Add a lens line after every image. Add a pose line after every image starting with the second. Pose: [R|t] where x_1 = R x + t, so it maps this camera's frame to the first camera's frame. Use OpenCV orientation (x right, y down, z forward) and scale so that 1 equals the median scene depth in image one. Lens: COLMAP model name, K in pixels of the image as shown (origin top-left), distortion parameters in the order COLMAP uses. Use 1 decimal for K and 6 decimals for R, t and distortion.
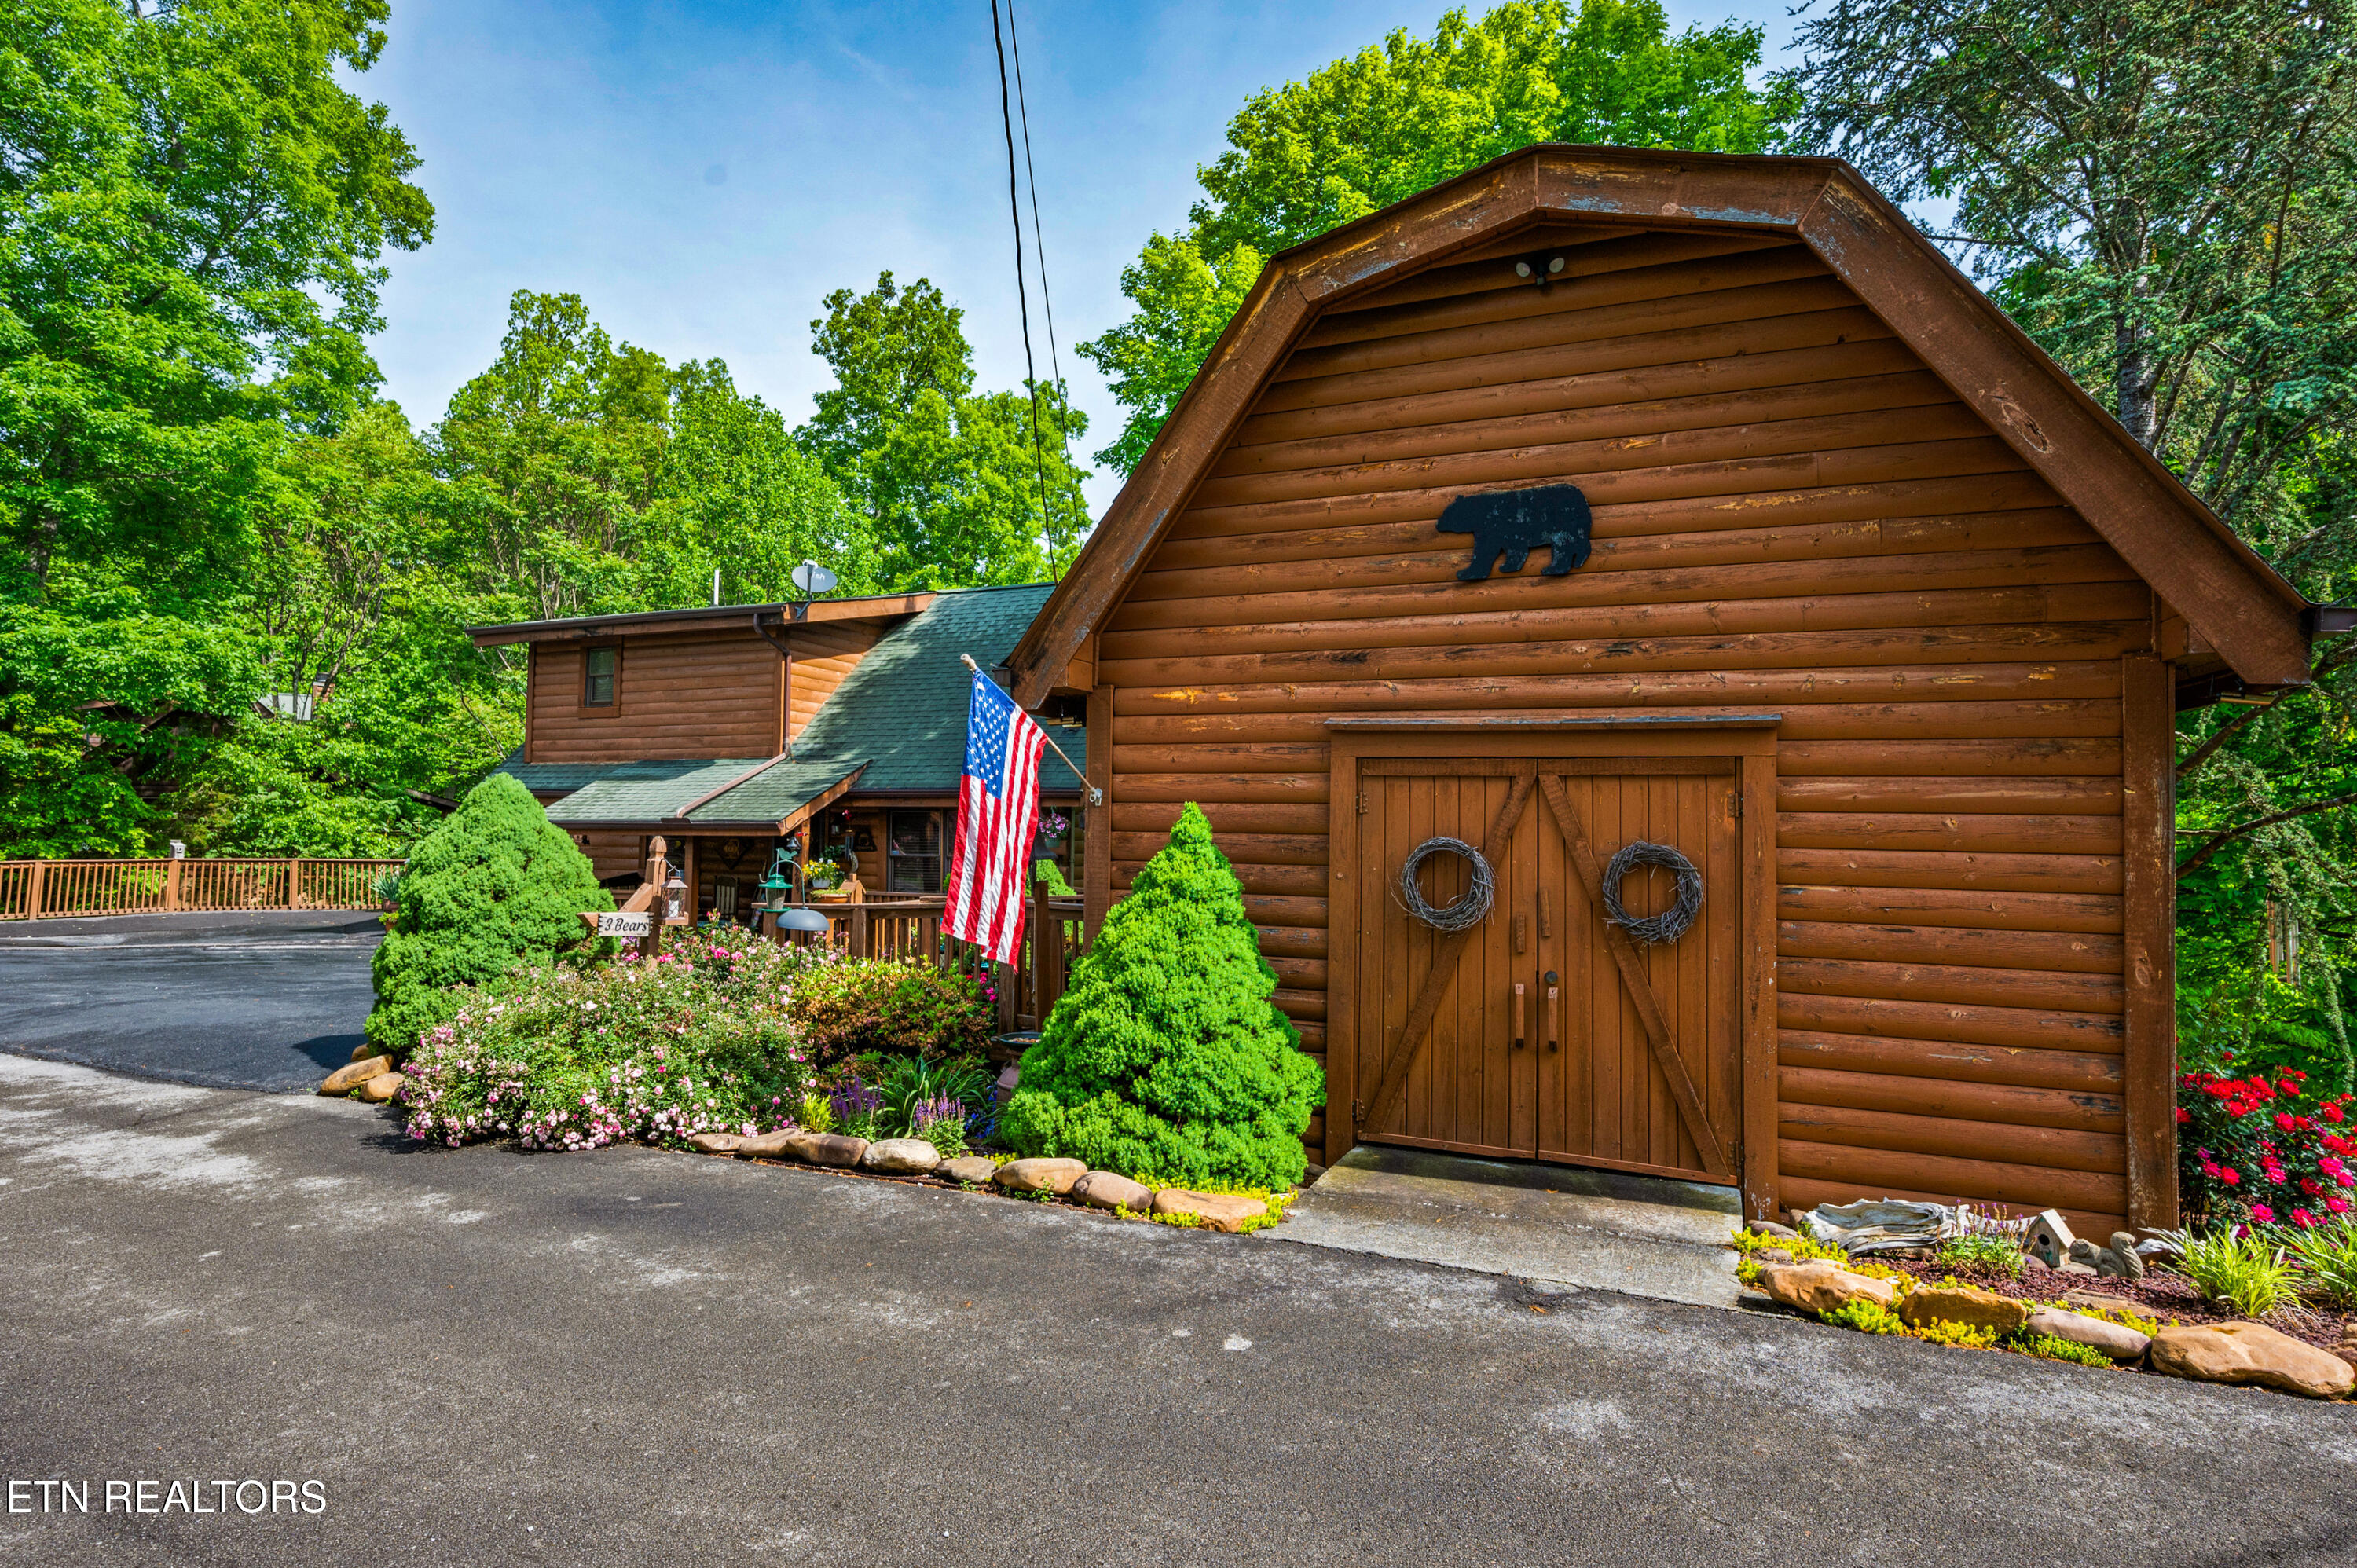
lens RADIAL K [[1136.4, 0, 1178.5], [0, 1136.4, 784.0], [0, 0, 1]] dist [-0.001439, -0.000187]
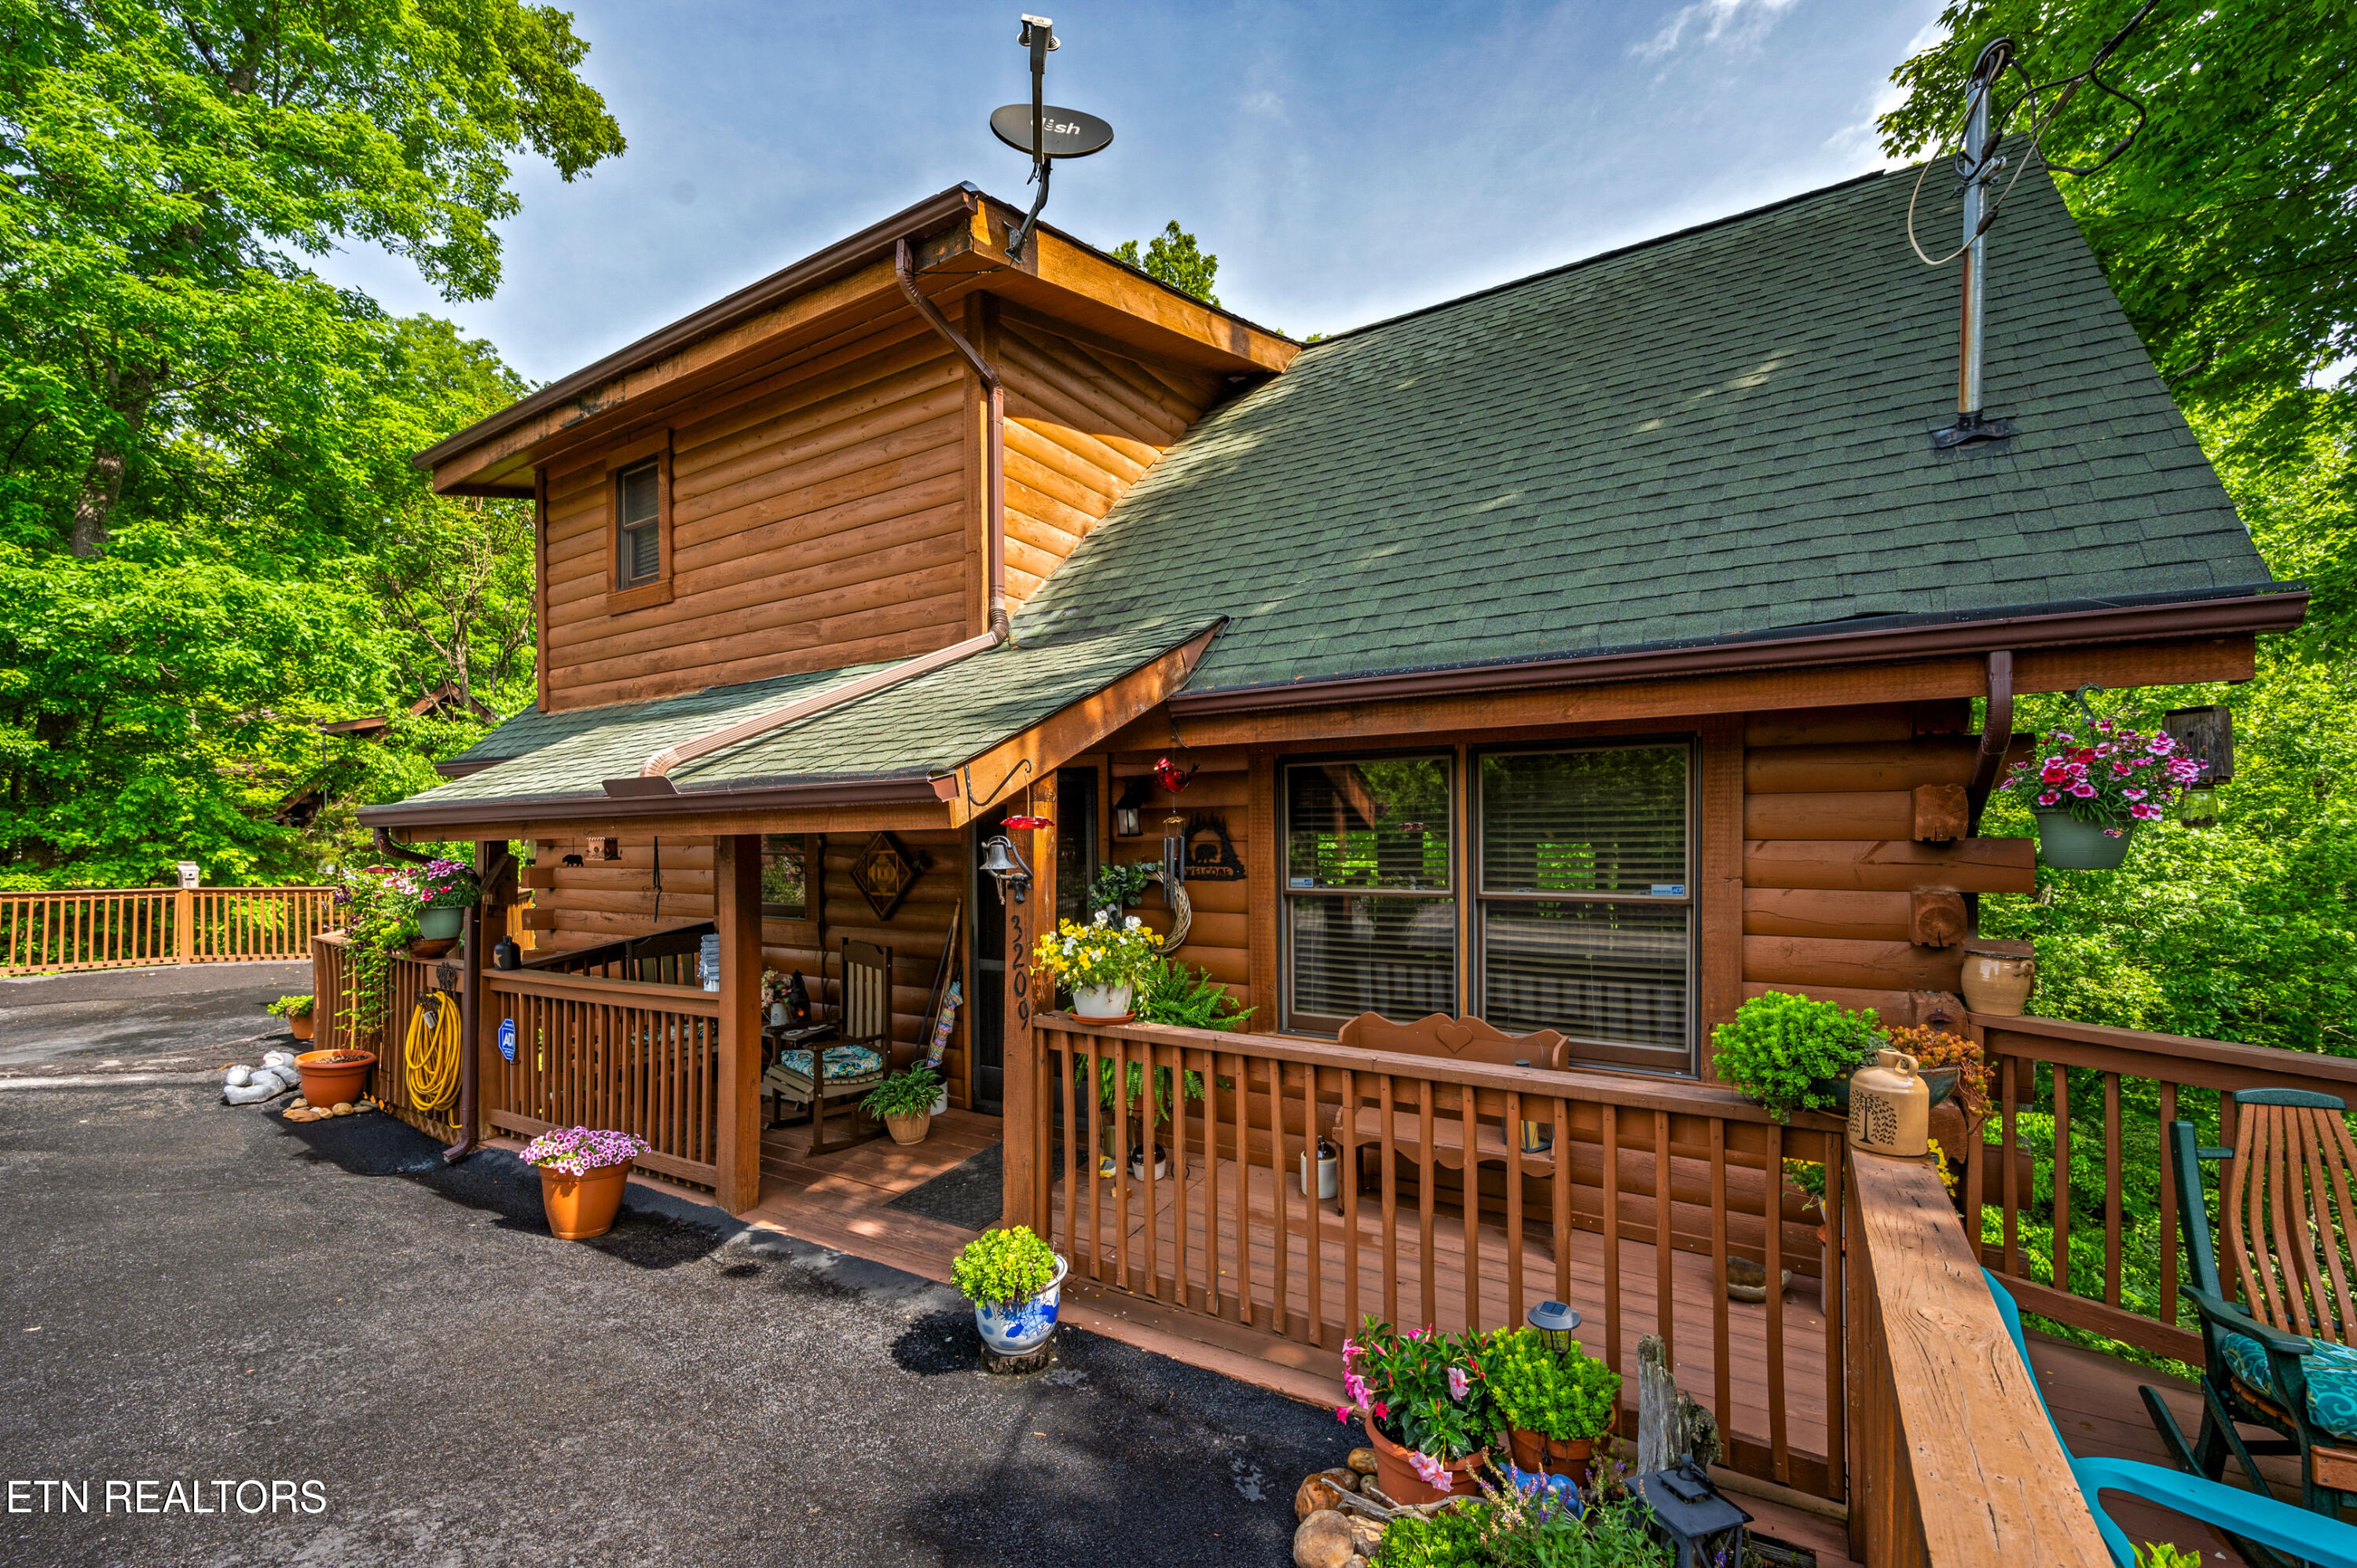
lens RADIAL K [[969.9, 0, 1173.0], [0, 969.9, 843.7], [0, 0, 1]] dist [-0.000812, 0.000604]
pose [[0.982431, -0.009916, -0.186365, -0.155597], [0.016168, 0.999355, 0.032057, 0.025797], [0.185926, -0.034507, 0.981958, 0.476963]]
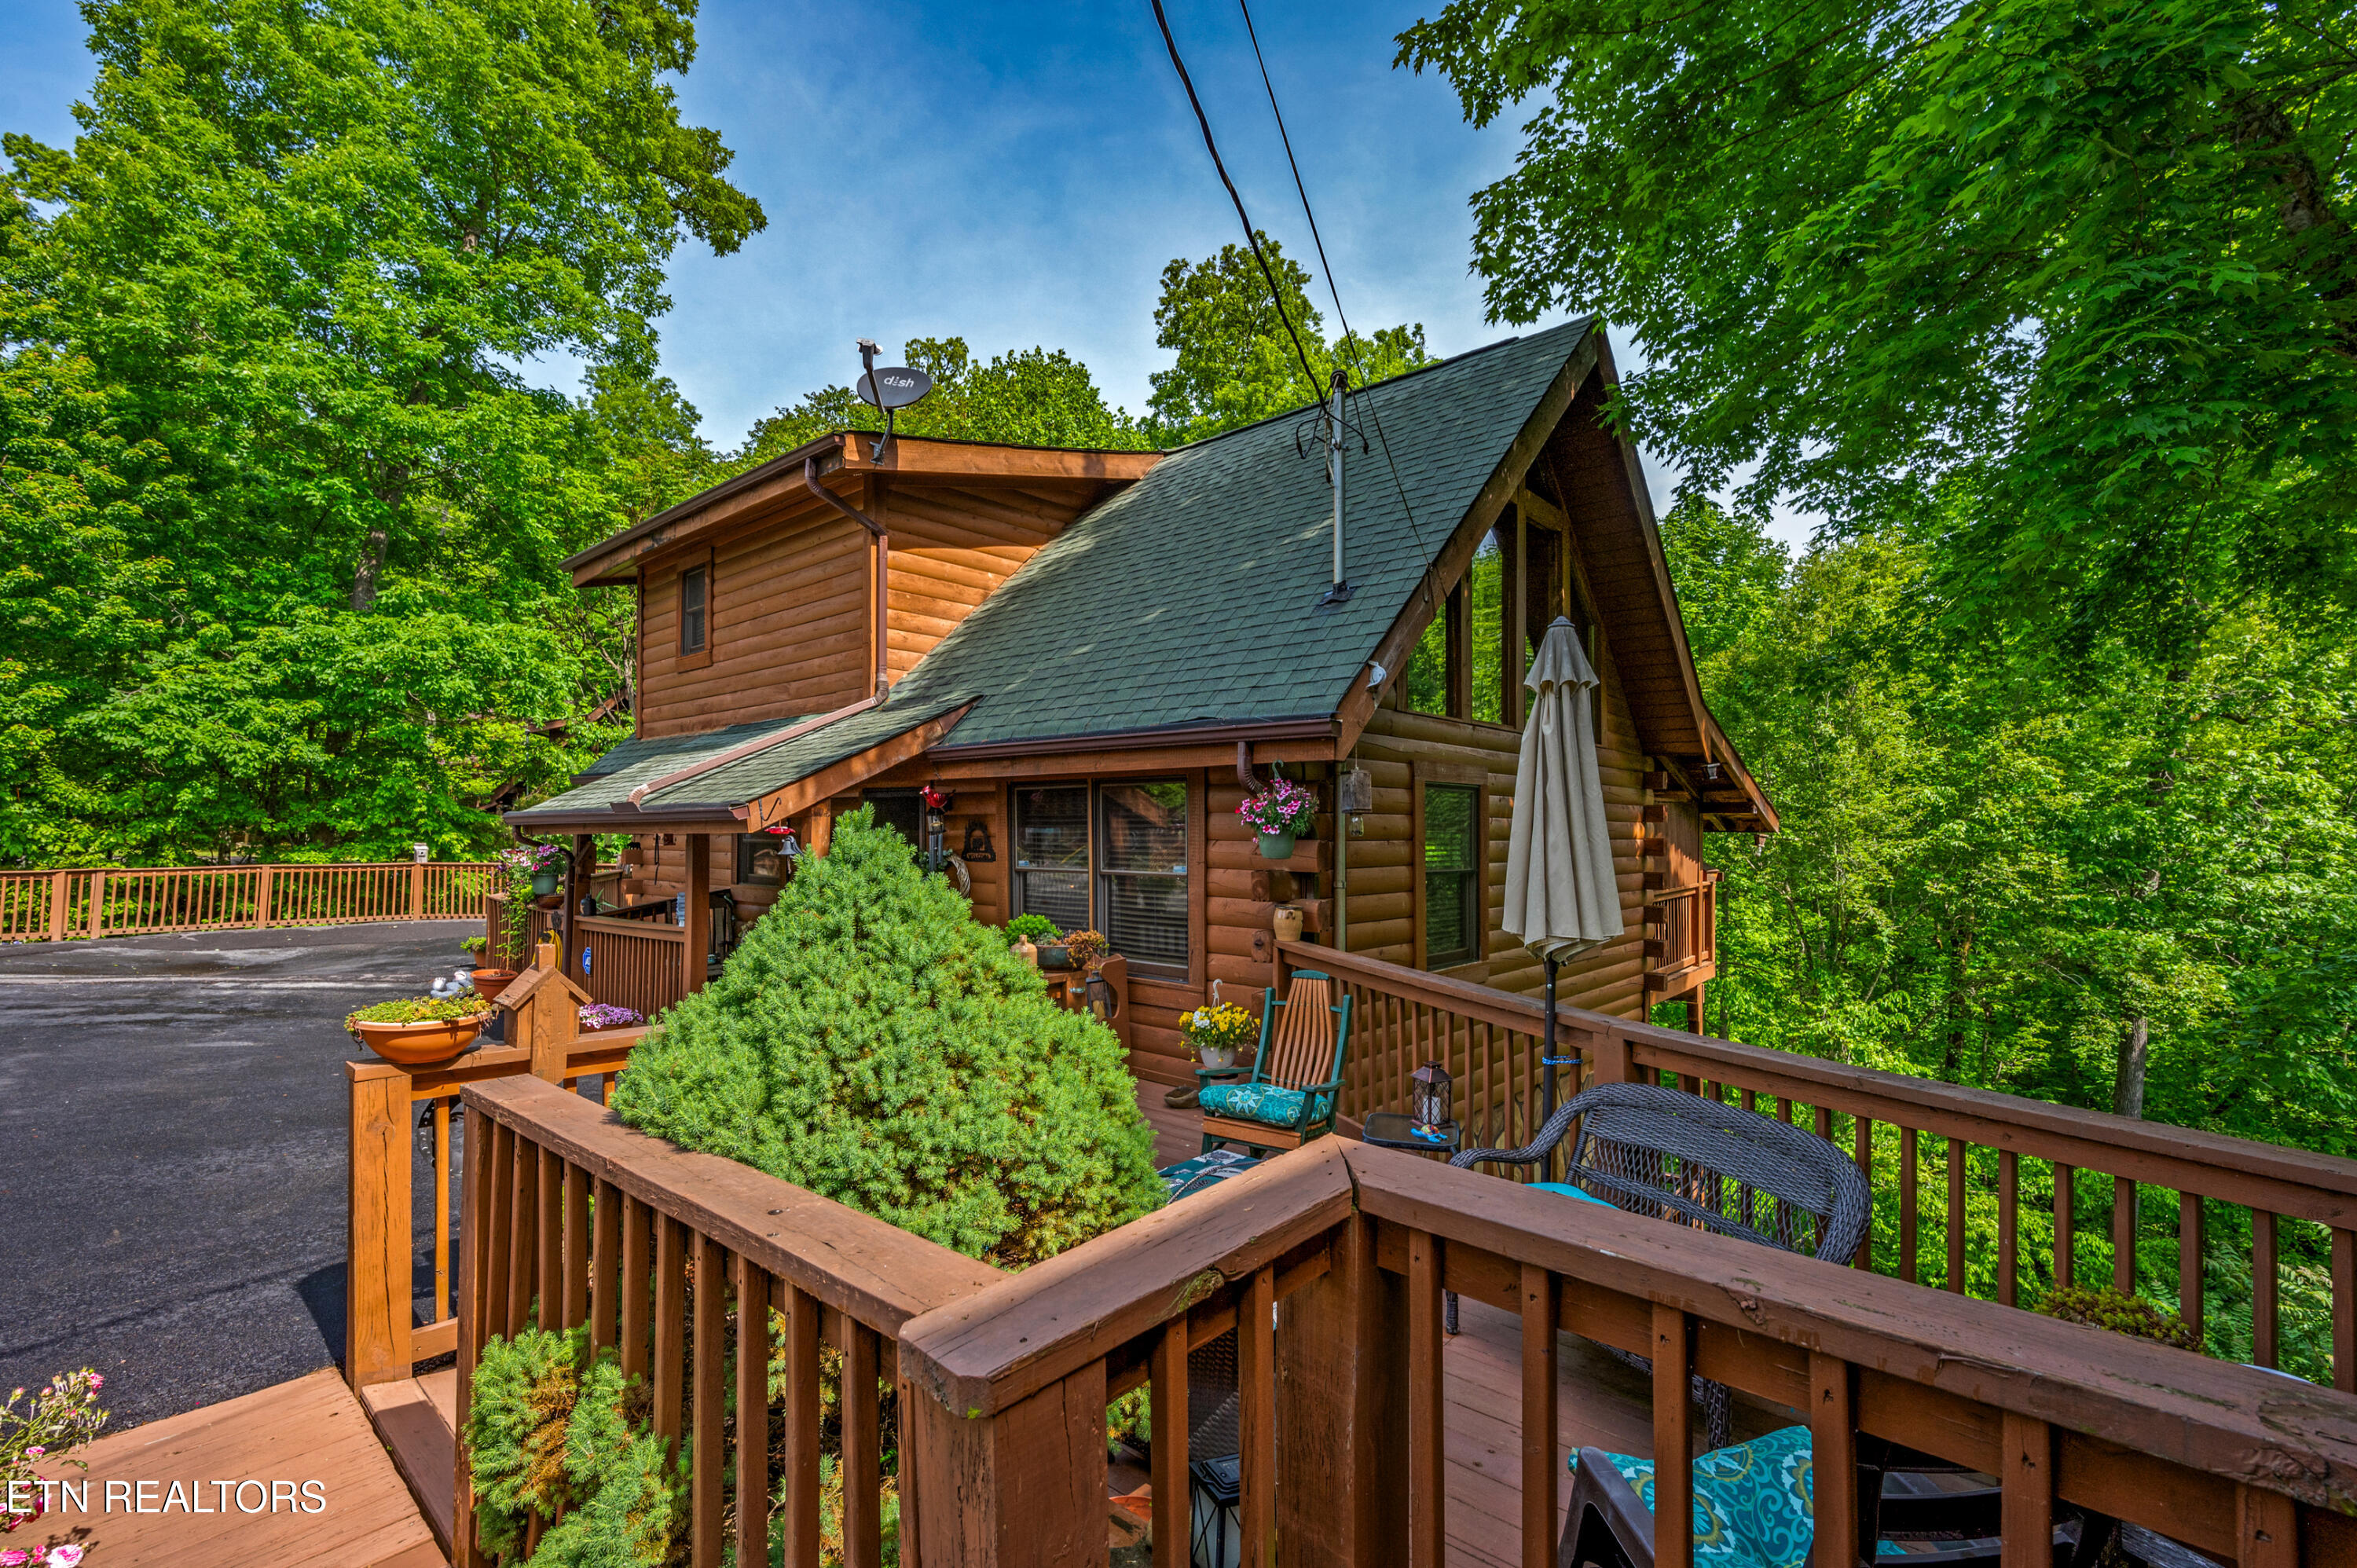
lens RADIAL K [[1039.0, 0, 1170.8], [0, 1039.0, 793.7], [0, 0, 1]] dist [0.004117, -0.000070]
pose [[0.935104, -0.017442, -0.353943, -0.004723], [0.017439, 0.999843, -0.003198, 0.019865], [0.353943, -0.003182, 0.935262, 0.382249]]
